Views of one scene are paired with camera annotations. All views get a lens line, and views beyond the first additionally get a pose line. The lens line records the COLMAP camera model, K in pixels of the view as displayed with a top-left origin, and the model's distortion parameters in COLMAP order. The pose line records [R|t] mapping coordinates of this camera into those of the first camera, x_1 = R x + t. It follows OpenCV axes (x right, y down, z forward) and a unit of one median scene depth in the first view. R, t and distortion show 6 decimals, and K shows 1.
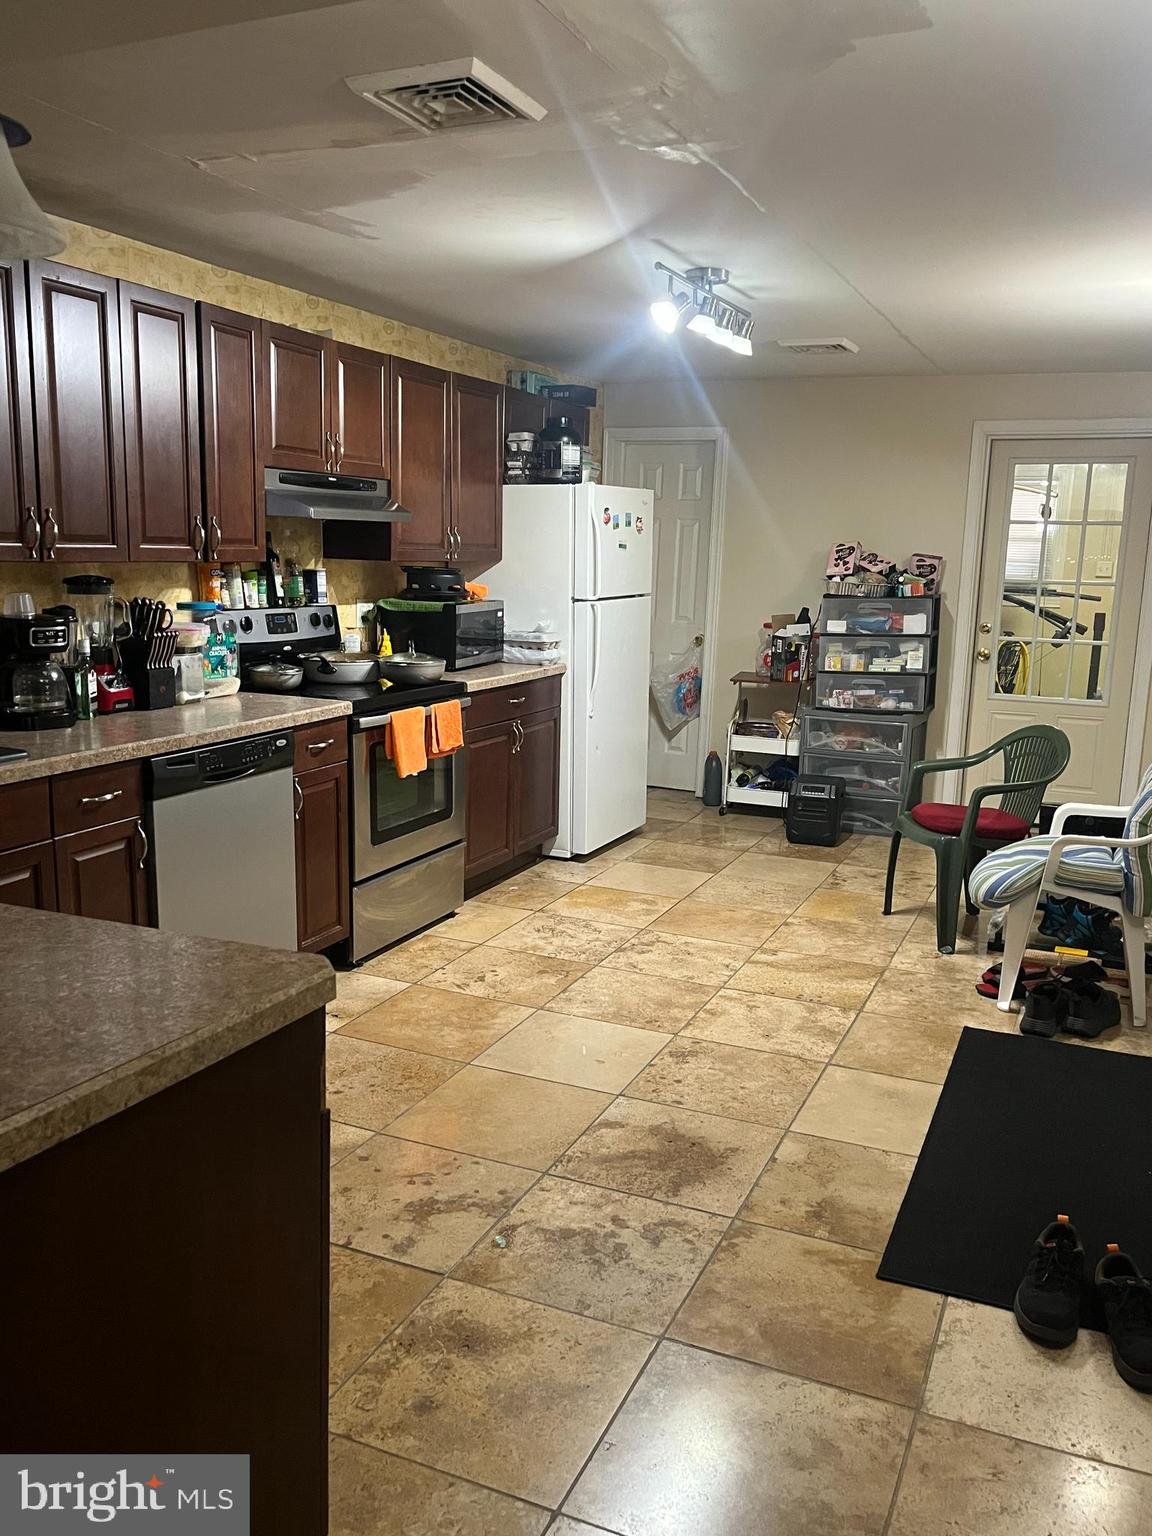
lens RADIAL K [[1252.9, 0, 576.0], [0, 1252.9, 768.0], [0, 0, 1]] dist [0.091181, -0.000627]
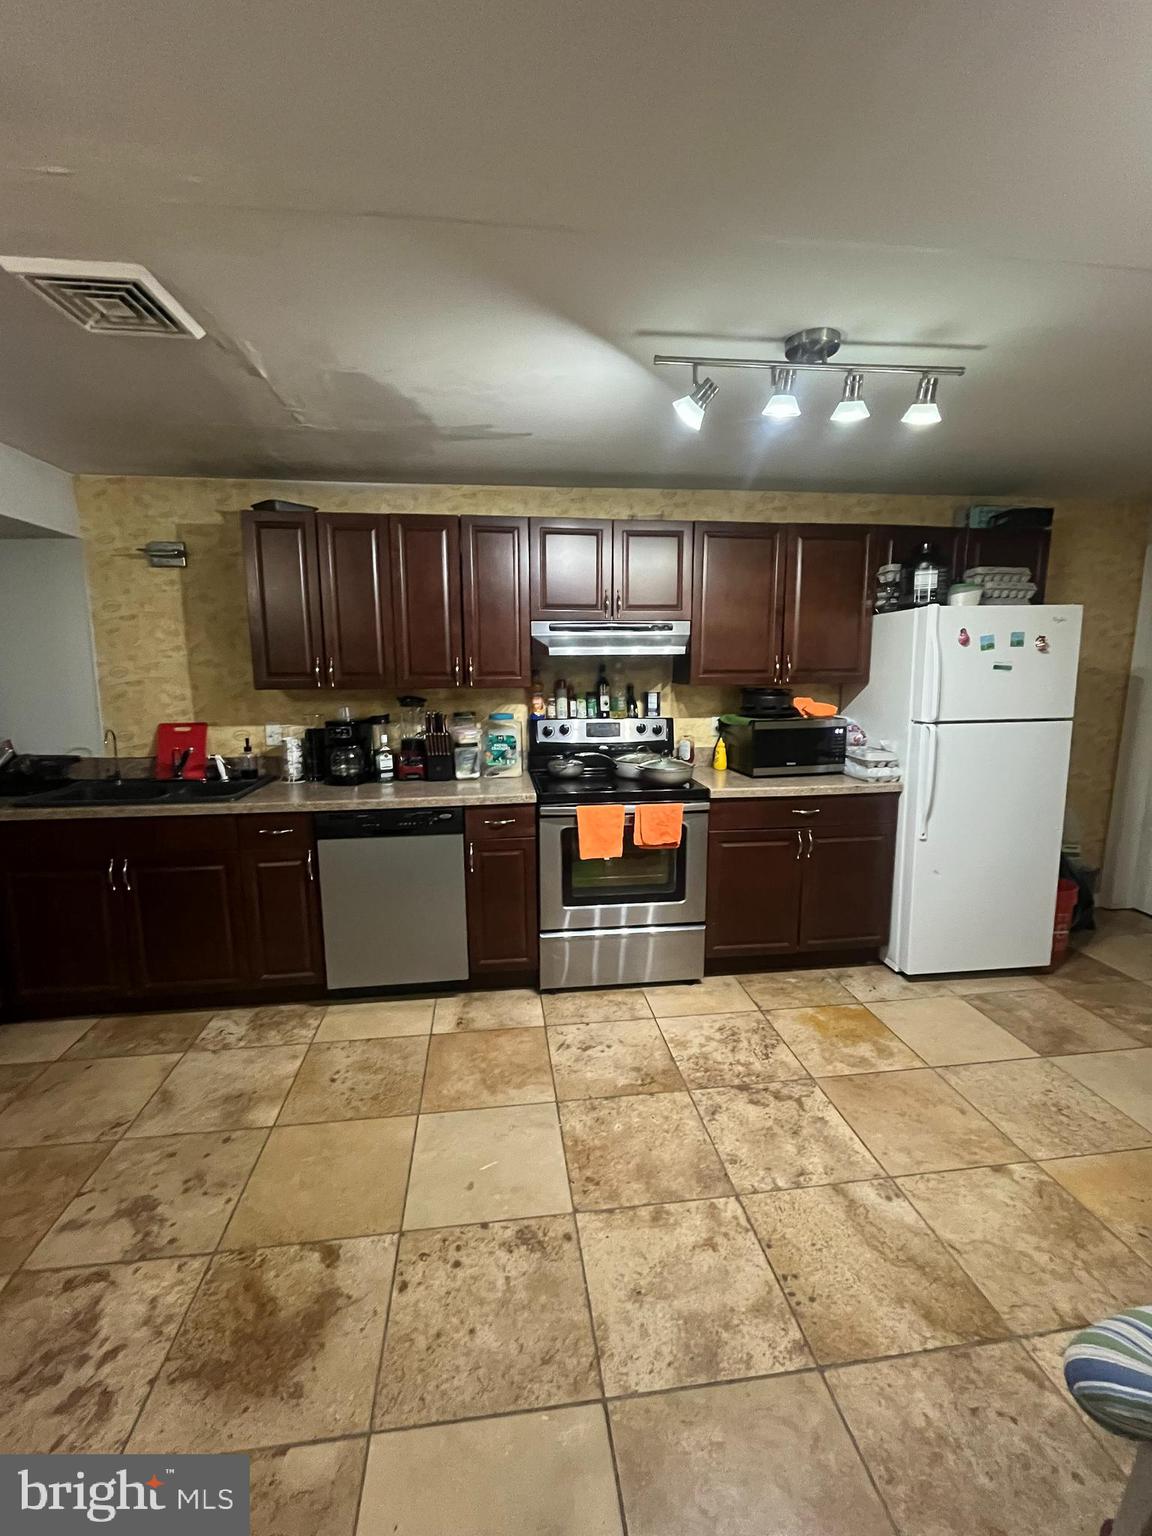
lens RADIAL K [[654.5, 0, 573.9], [0, 654.5, 753.8], [0, 0, 1]] dist [-0.000535, -0.000060]
pose [[0.512311, 0.090201, -0.854050, 0.371874], [-0.132785, 0.990830, 0.024994, -0.102702], [0.848473, 0.100600, 0.519590, 0.601535]]
